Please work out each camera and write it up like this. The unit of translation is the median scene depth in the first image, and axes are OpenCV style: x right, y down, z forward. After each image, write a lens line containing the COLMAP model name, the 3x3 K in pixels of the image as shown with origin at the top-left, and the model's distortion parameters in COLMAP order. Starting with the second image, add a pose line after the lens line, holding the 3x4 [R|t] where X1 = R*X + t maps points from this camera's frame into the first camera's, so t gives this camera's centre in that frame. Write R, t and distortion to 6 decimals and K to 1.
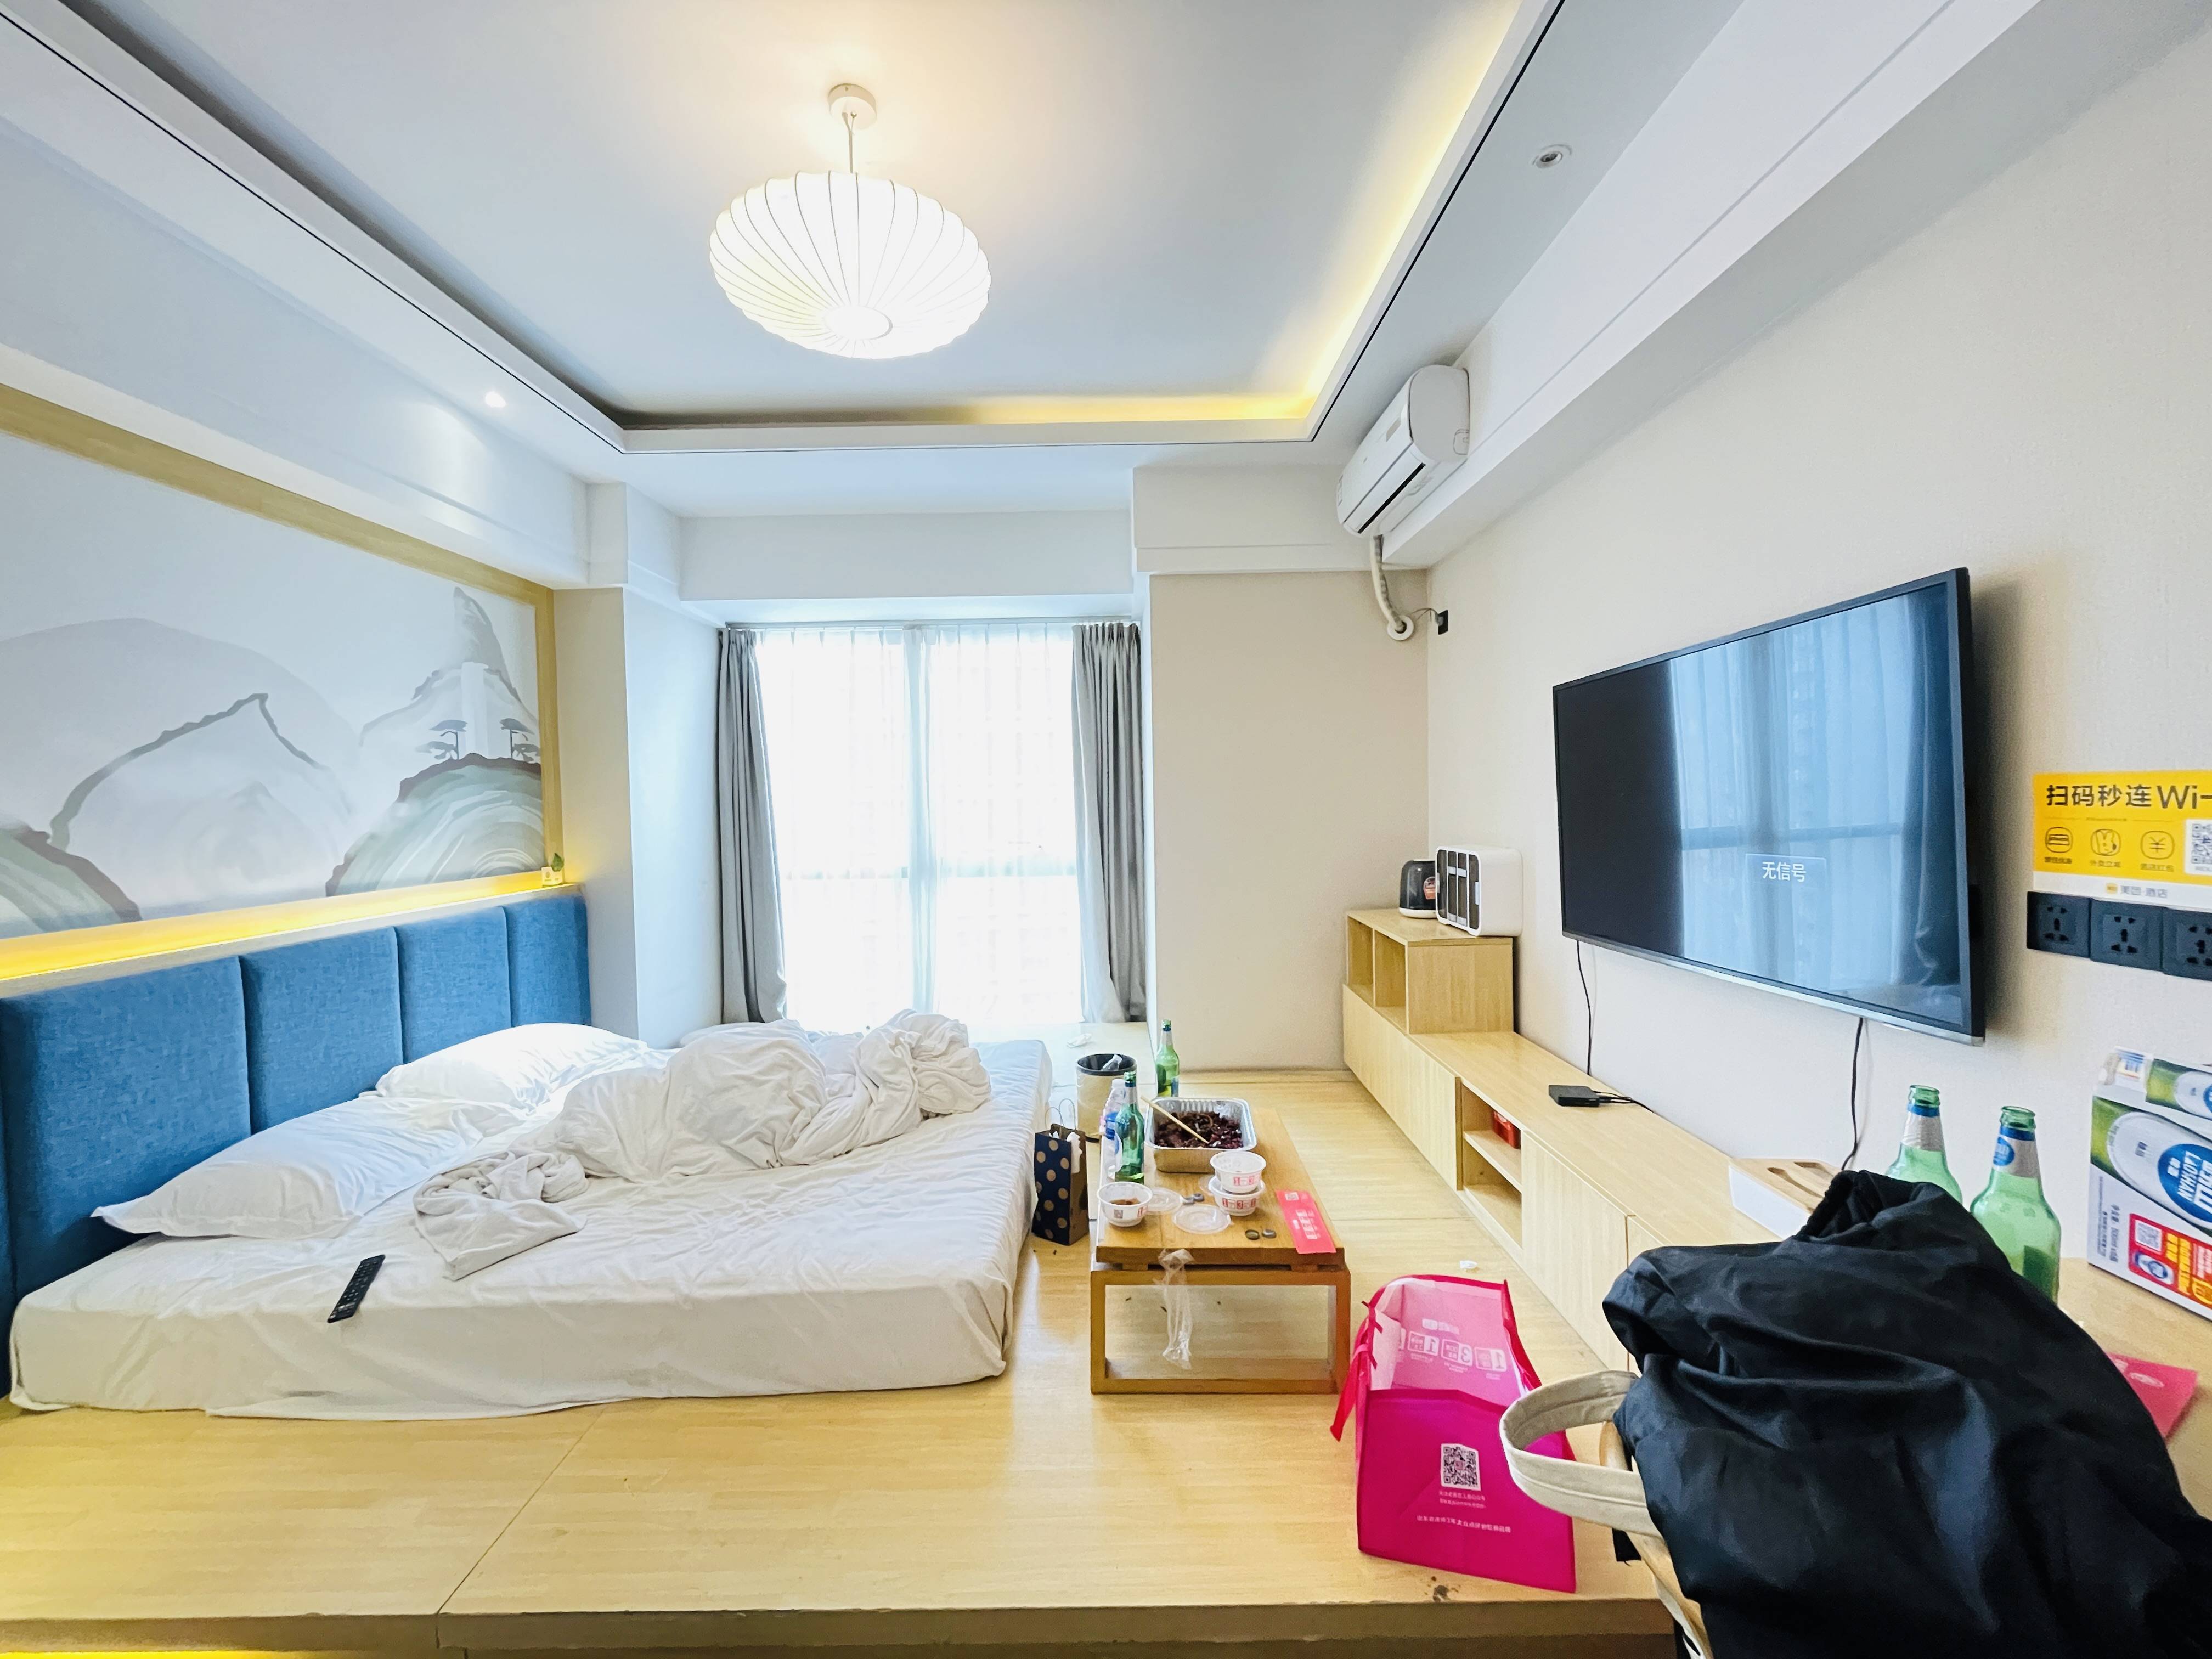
lens RADIAL K [[893.9, 0, 1107.0], [0, 893.9, 827.7], [0, 0, 1]] dist [-0.000479, -0.001944]
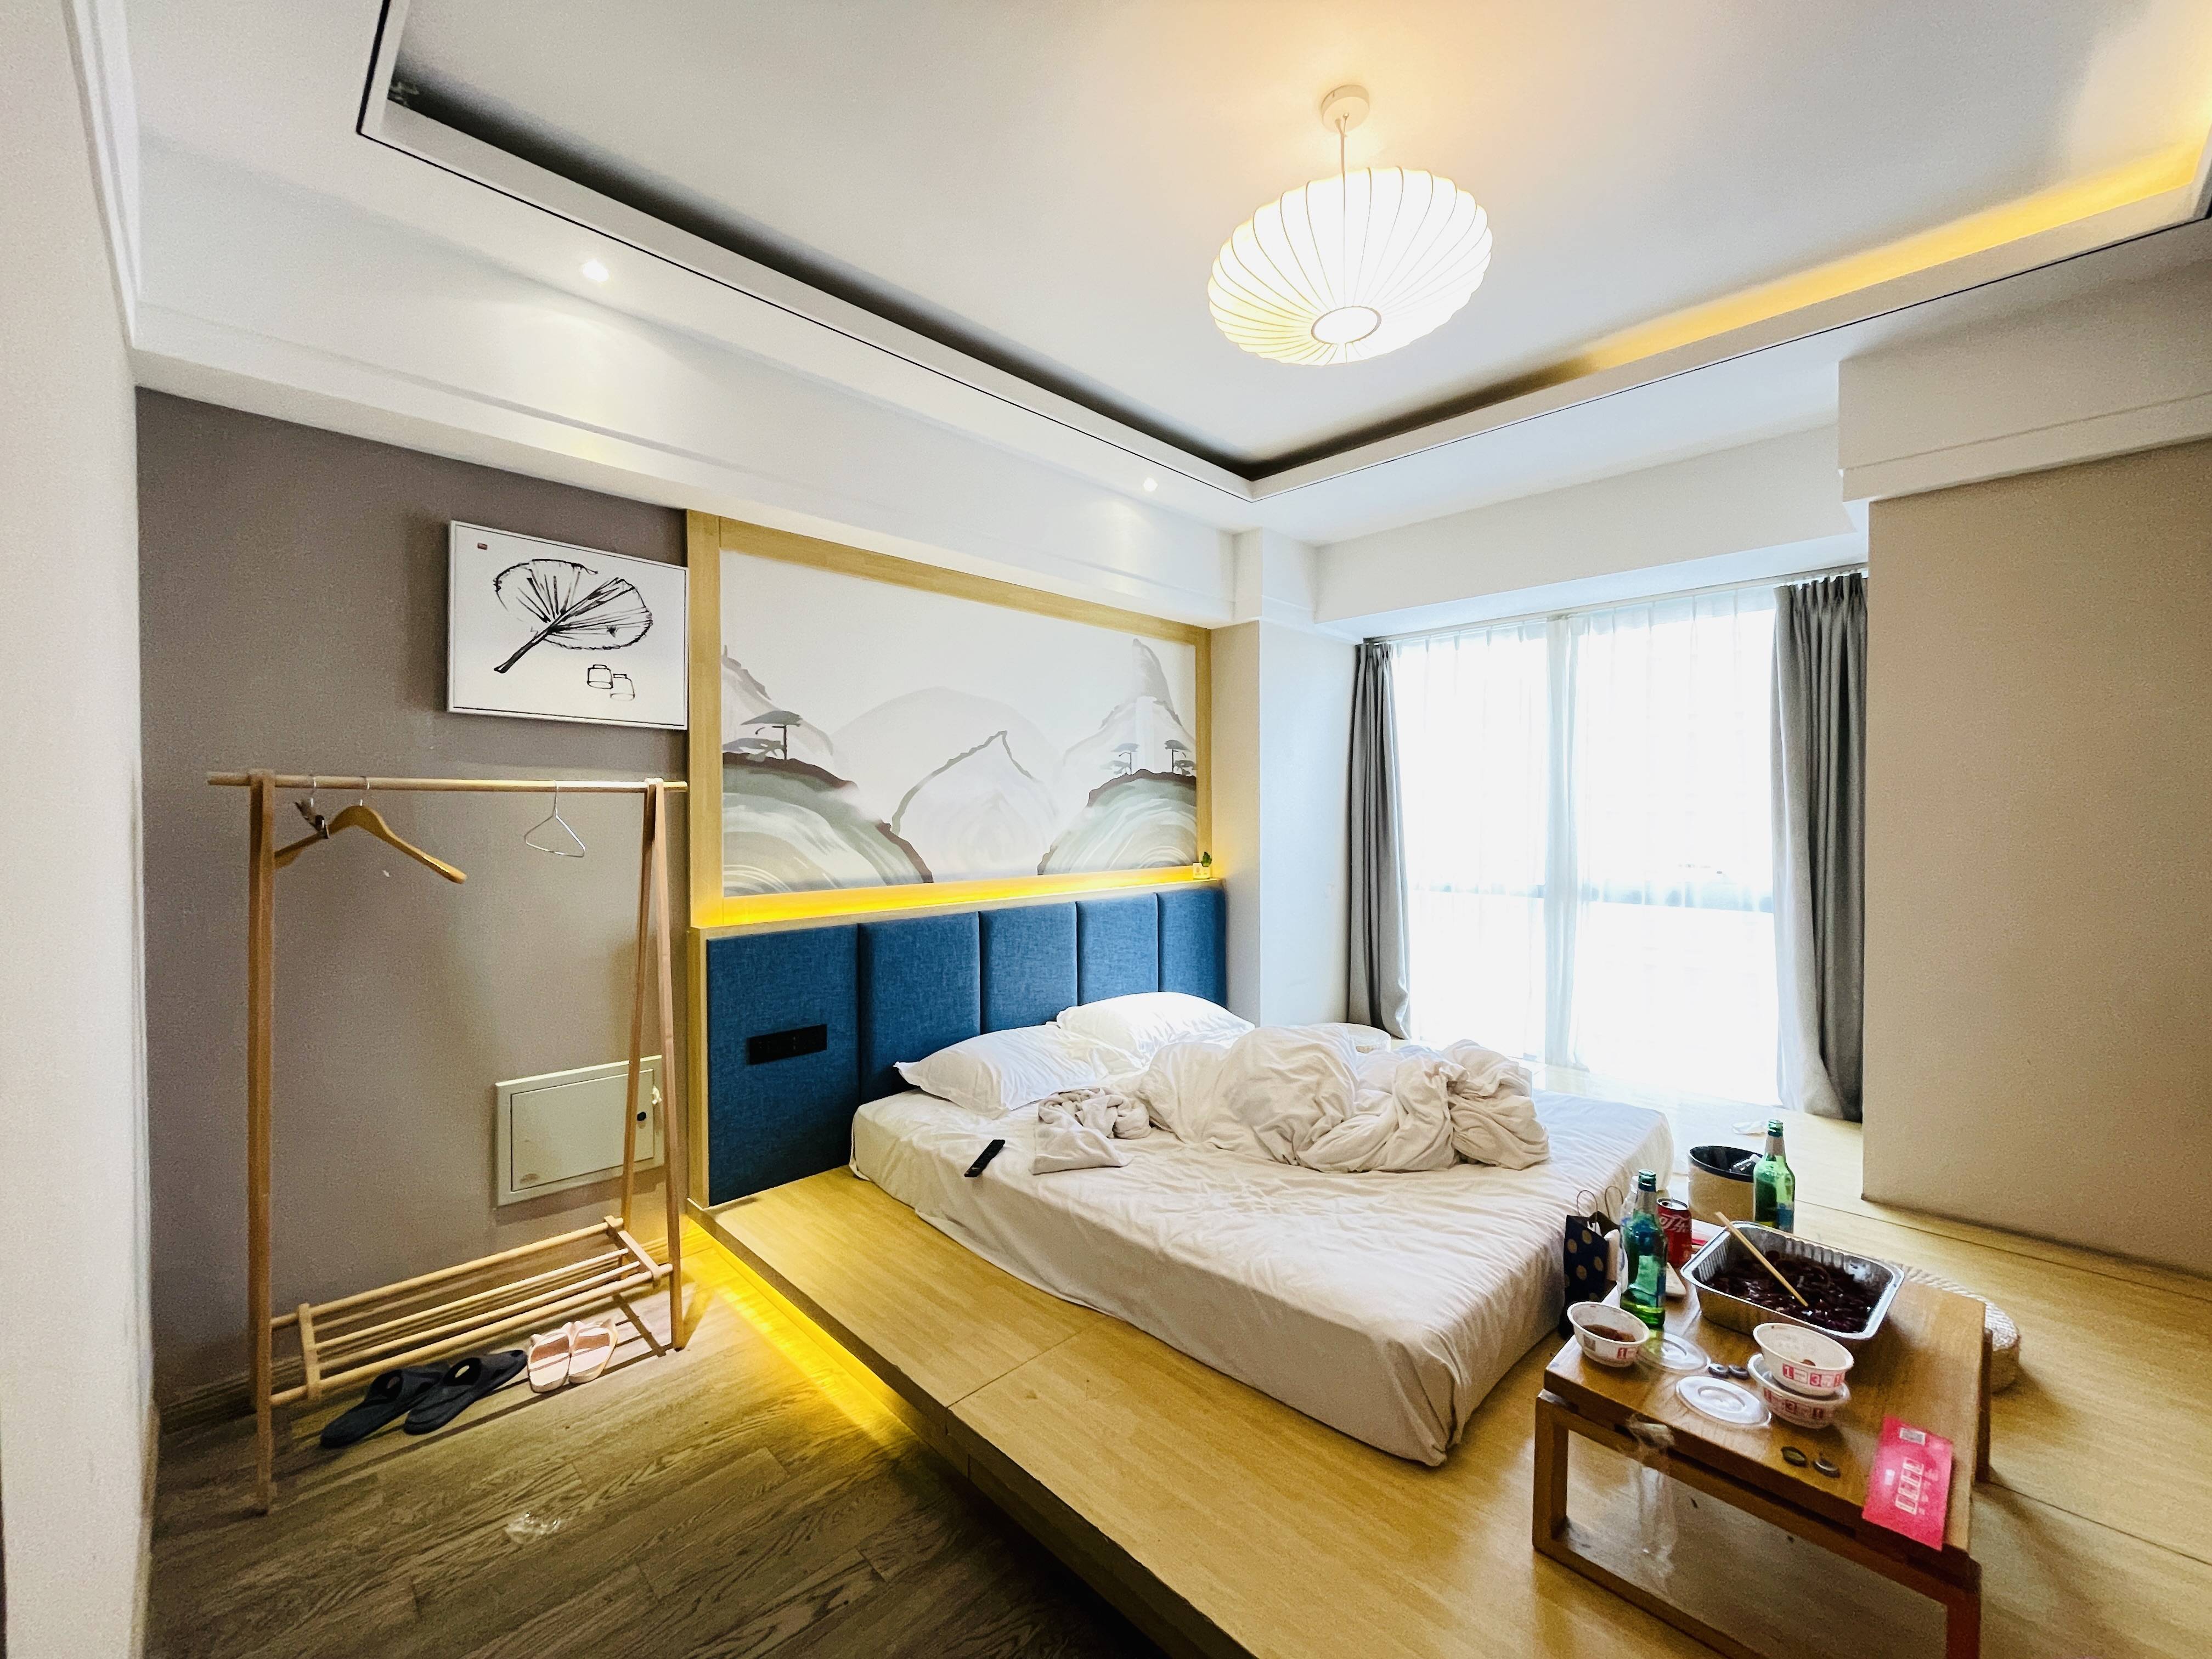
lens RADIAL K [[893.9, 0, 1107.0], [0, 893.9, 827.7], [0, 0, 1]] dist [-0.000479, -0.001944]
pose [[0.709440, 0.027644, -0.704223, 0.181756], [-0.034037, 0.999408, 0.004943, -0.007272], [0.703943, 0.020463, 0.709962, 0.097633]]
